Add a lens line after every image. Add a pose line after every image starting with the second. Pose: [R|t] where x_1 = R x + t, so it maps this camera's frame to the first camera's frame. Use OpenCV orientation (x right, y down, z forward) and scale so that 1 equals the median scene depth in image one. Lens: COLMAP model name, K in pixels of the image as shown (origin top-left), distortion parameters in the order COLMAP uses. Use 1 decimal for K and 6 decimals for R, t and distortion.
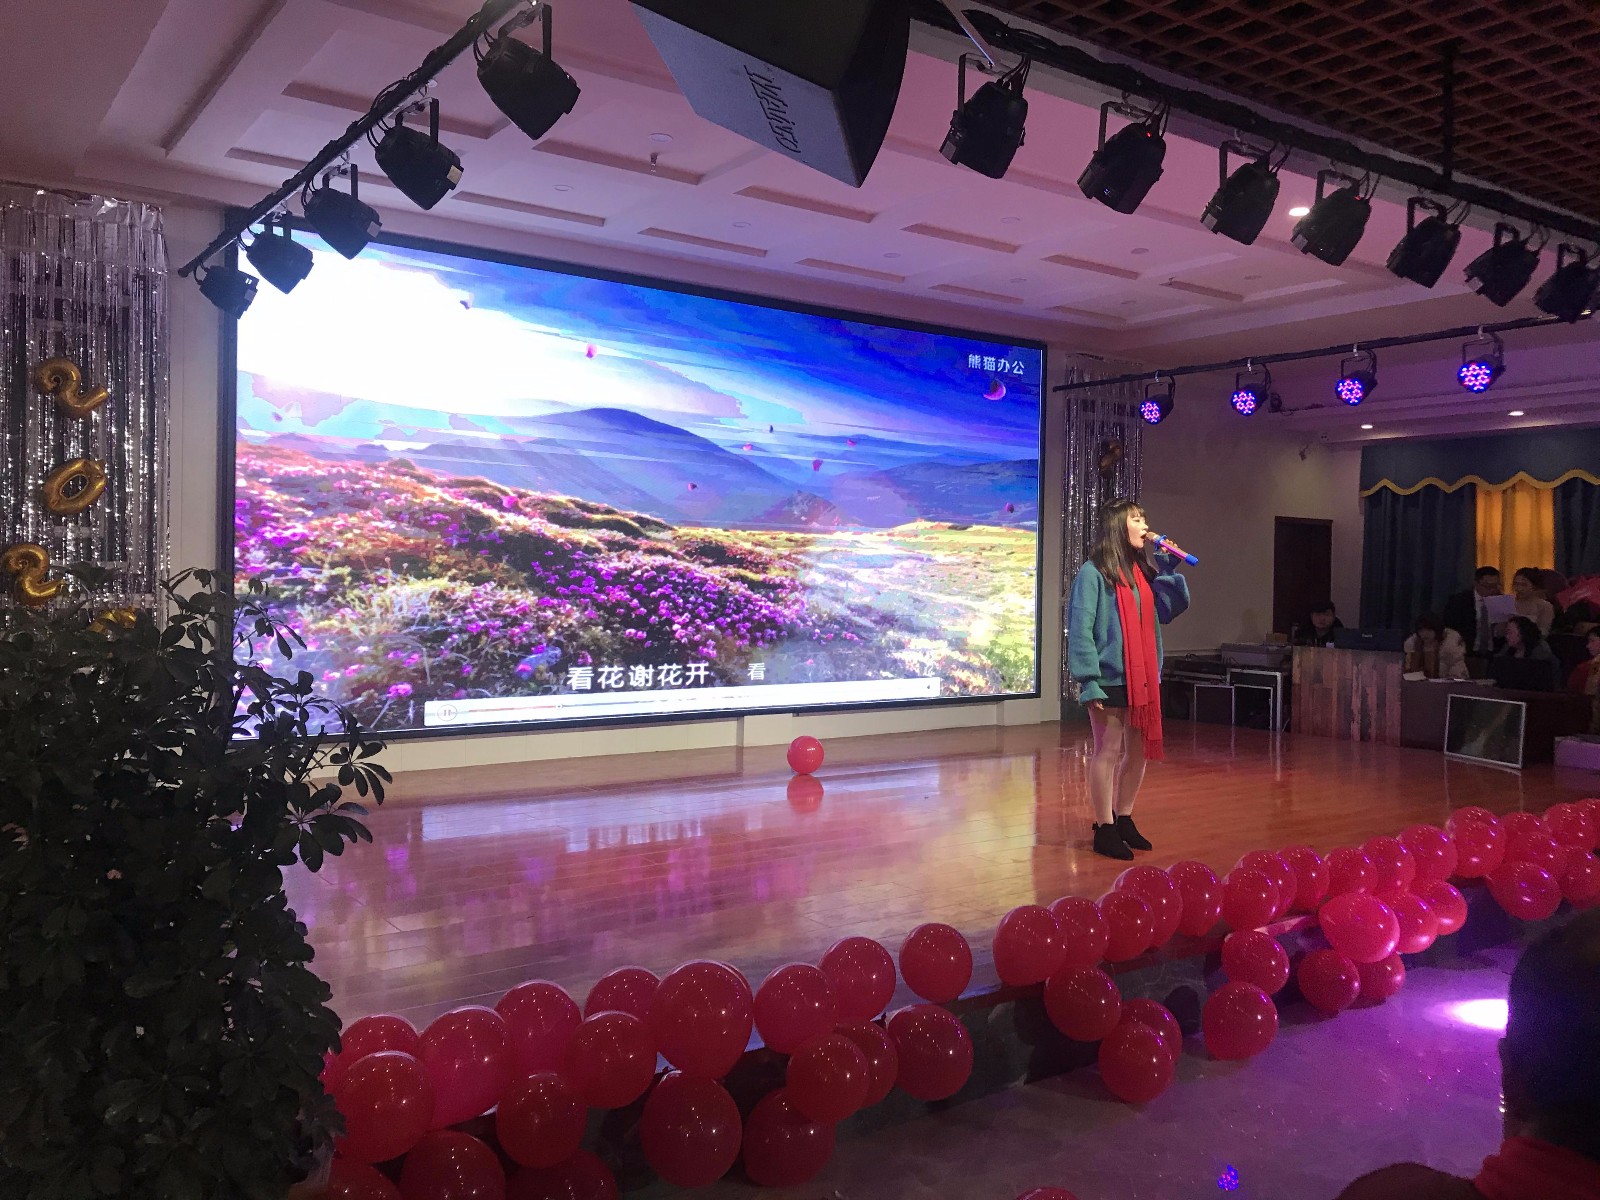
lens RADIAL K [[1312.5, 0, 797.7], [0, 1312.5, 586.8], [0, 0, 1]] dist [0.021649, -0.001869]
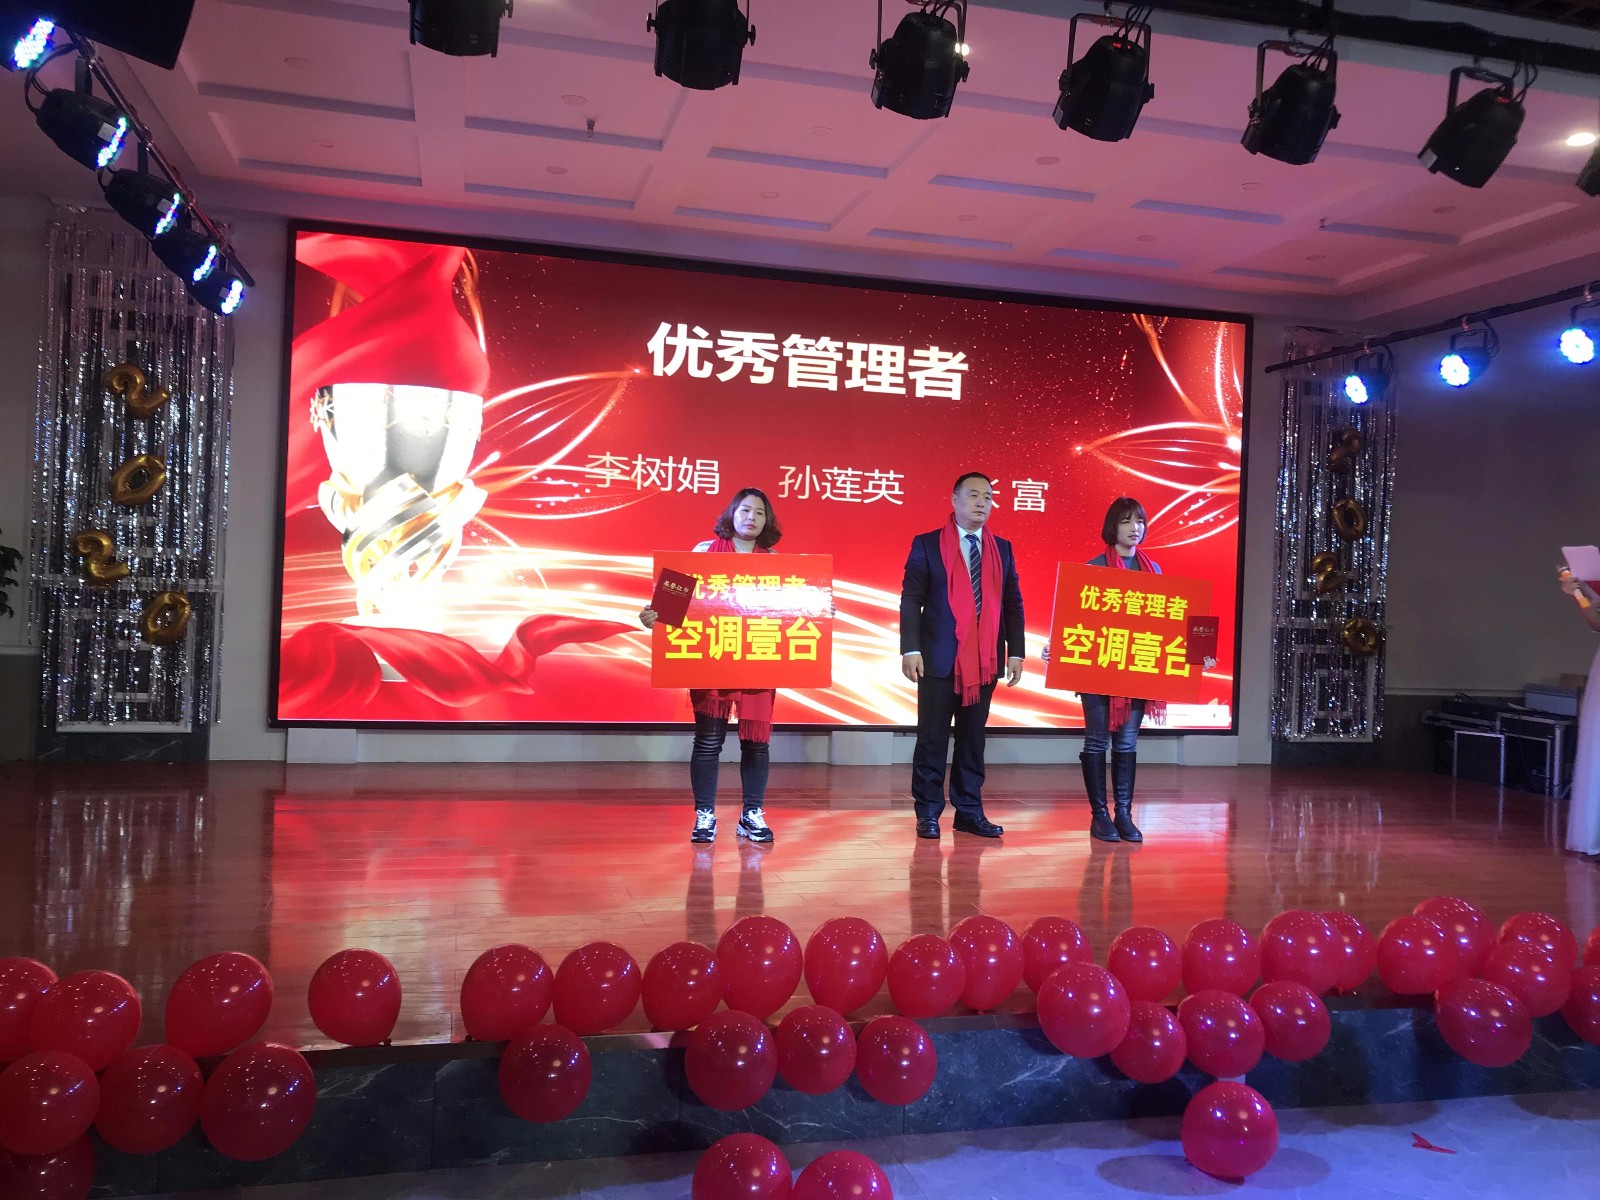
lens RADIAL K [[1312.5, 0, 797.1], [0, 1312.5, 586.6], [0, 0, 1]] dist [0.021649, -0.001869]
pose [[0.931731, 0.018219, -0.362691, 0.351182], [-0.026152, 0.999514, -0.016974, 0.017219], [0.362206, 0.025300, 0.931755, 0.168058]]
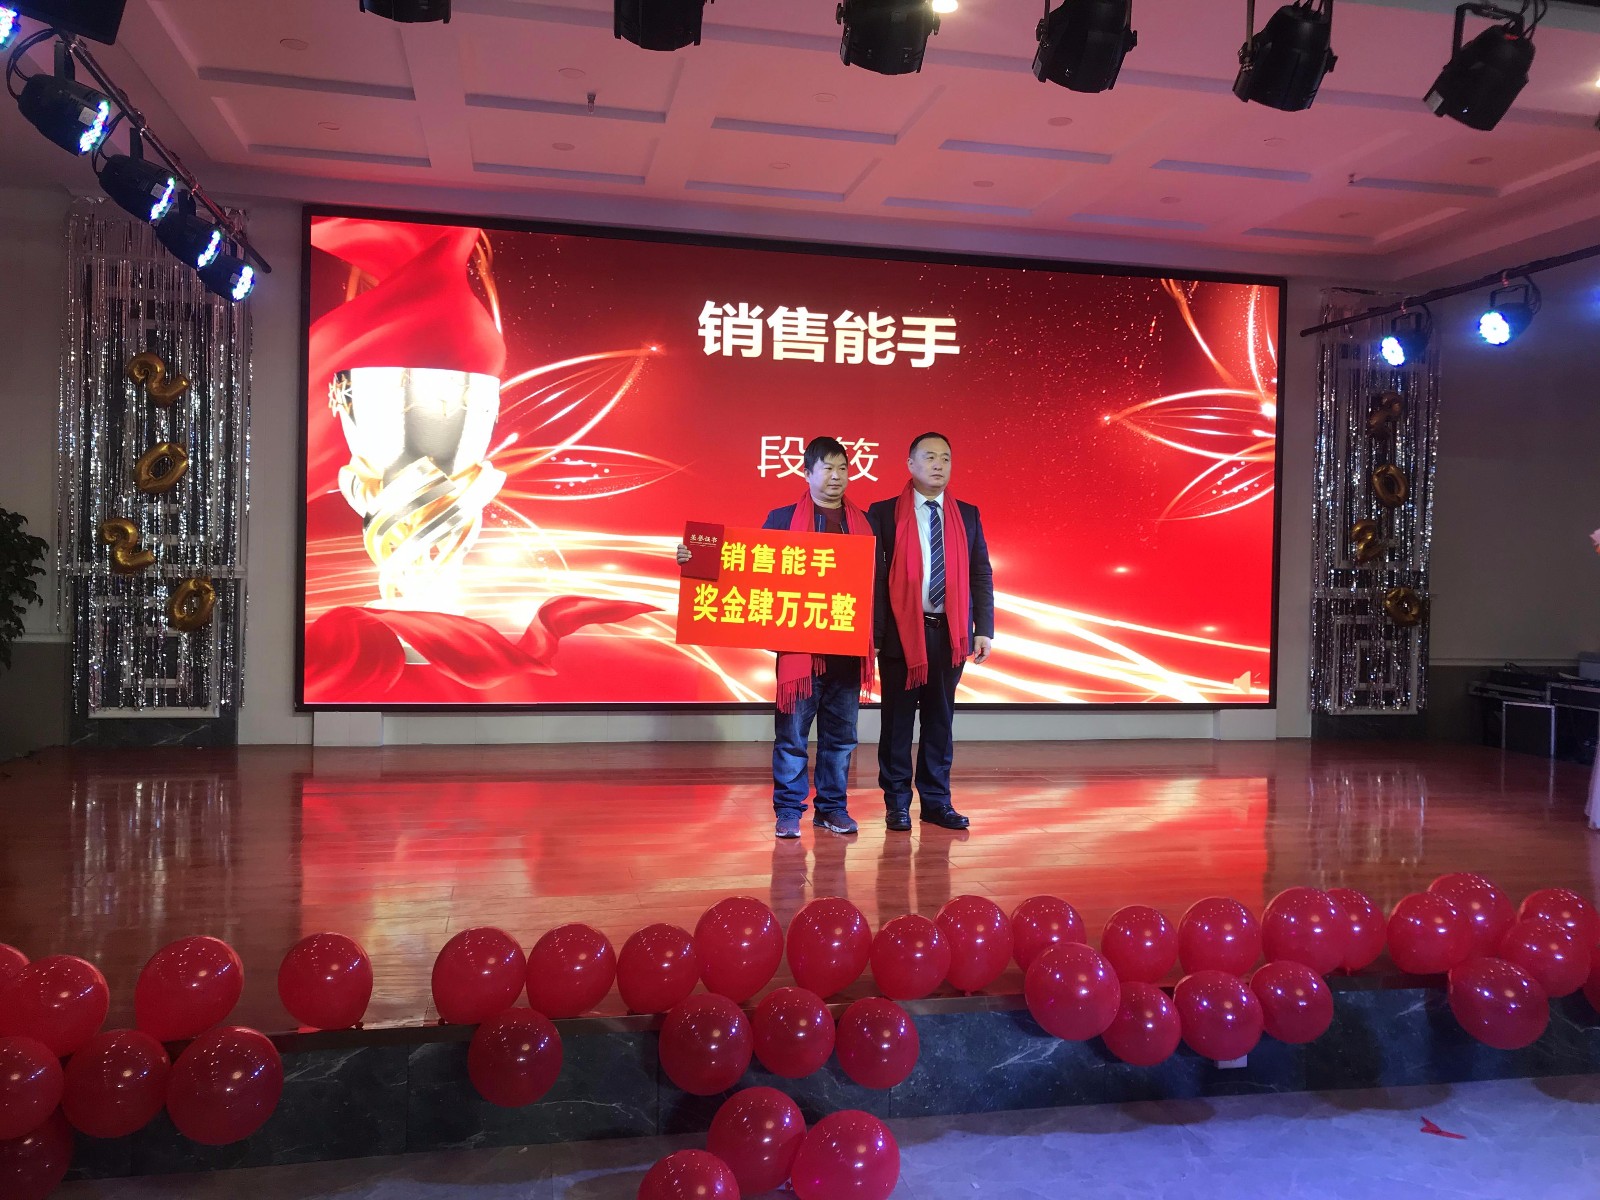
lens RADIAL K [[1312.5, 0, 796.6], [0, 1312.5, 586.4], [0, 0, 1]] dist [0.021649, -0.001869]
pose [[0.915828, 0.009942, -0.401449, 0.373690], [-0.011173, 0.999937, -0.000724, 0.018514], [0.401416, 0.005149, 0.915881, 0.189949]]
